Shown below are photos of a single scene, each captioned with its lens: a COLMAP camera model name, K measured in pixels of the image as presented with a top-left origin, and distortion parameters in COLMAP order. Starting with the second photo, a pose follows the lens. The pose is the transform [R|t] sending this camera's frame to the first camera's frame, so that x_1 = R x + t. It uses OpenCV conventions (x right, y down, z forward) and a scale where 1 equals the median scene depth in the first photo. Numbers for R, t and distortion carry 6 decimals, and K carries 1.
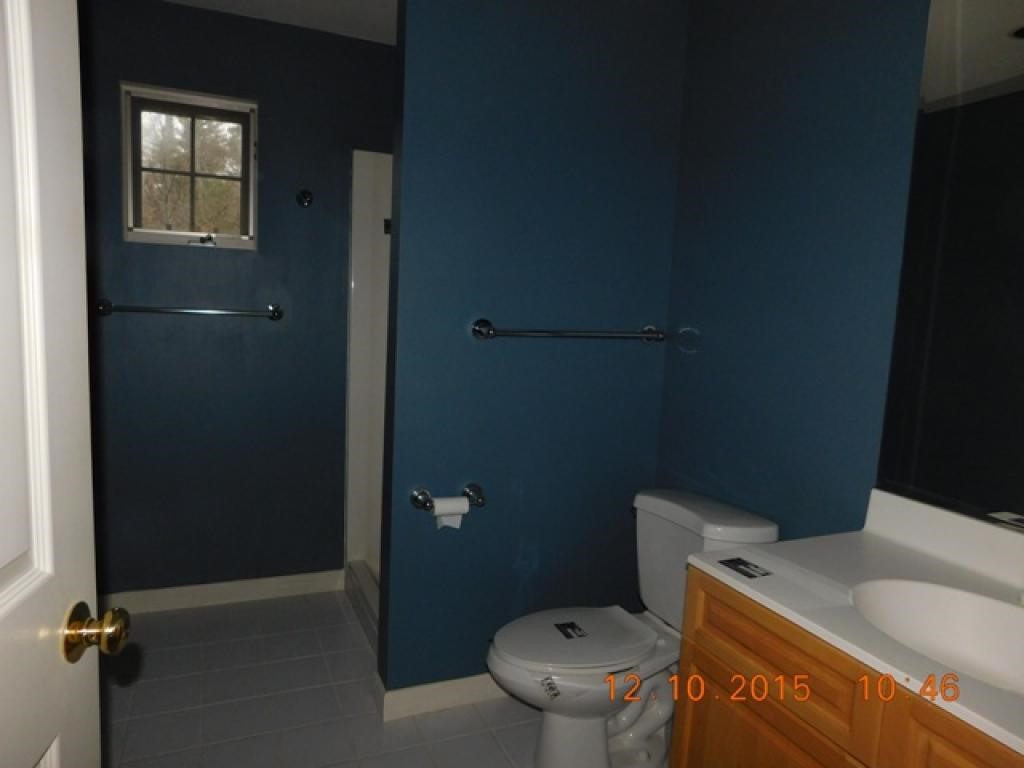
lens RADIAL K [[672.9, 0, 511.7], [0, 672.9, 384.6], [0, 0, 1]] dist [-0.061283, 0.028664]
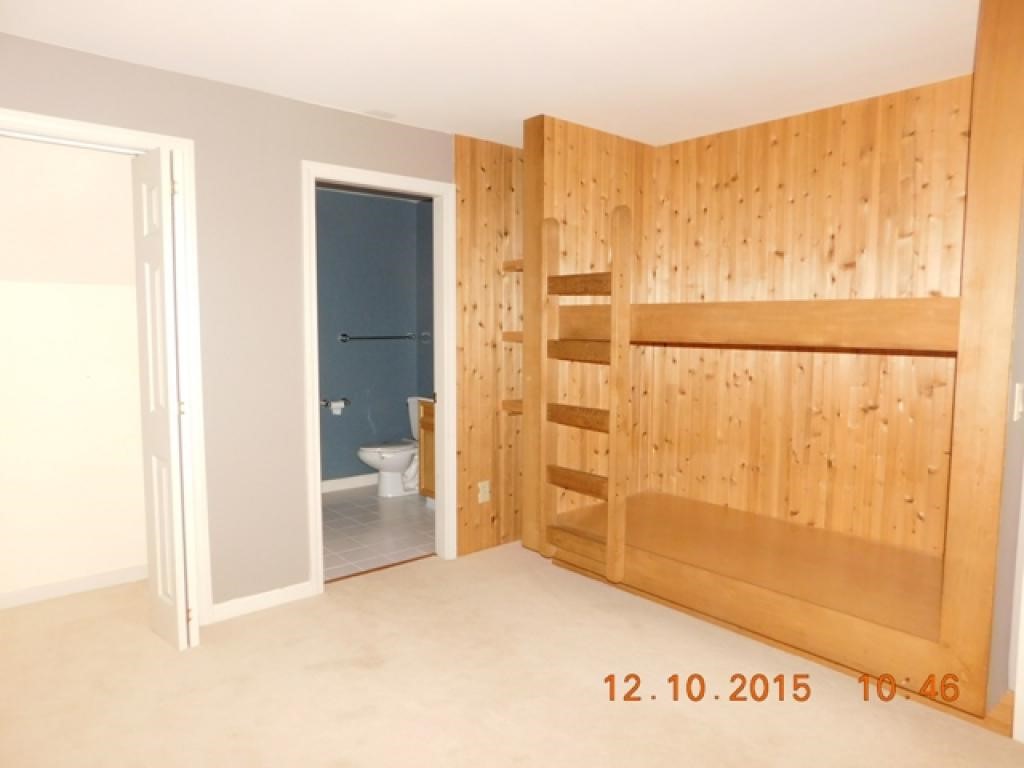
lens RADIAL K [[672.9, 0, 510.8], [0, 672.9, 383.0], [0, 0, 1]] dist [-0.061283, 0.028664]
pose [[0.956427, -0.076625, 0.281738, -0.171916], [0.085708, 0.996119, -0.020039, 0.203616], [-0.279109, 0.043313, 0.959282, -1.709410]]
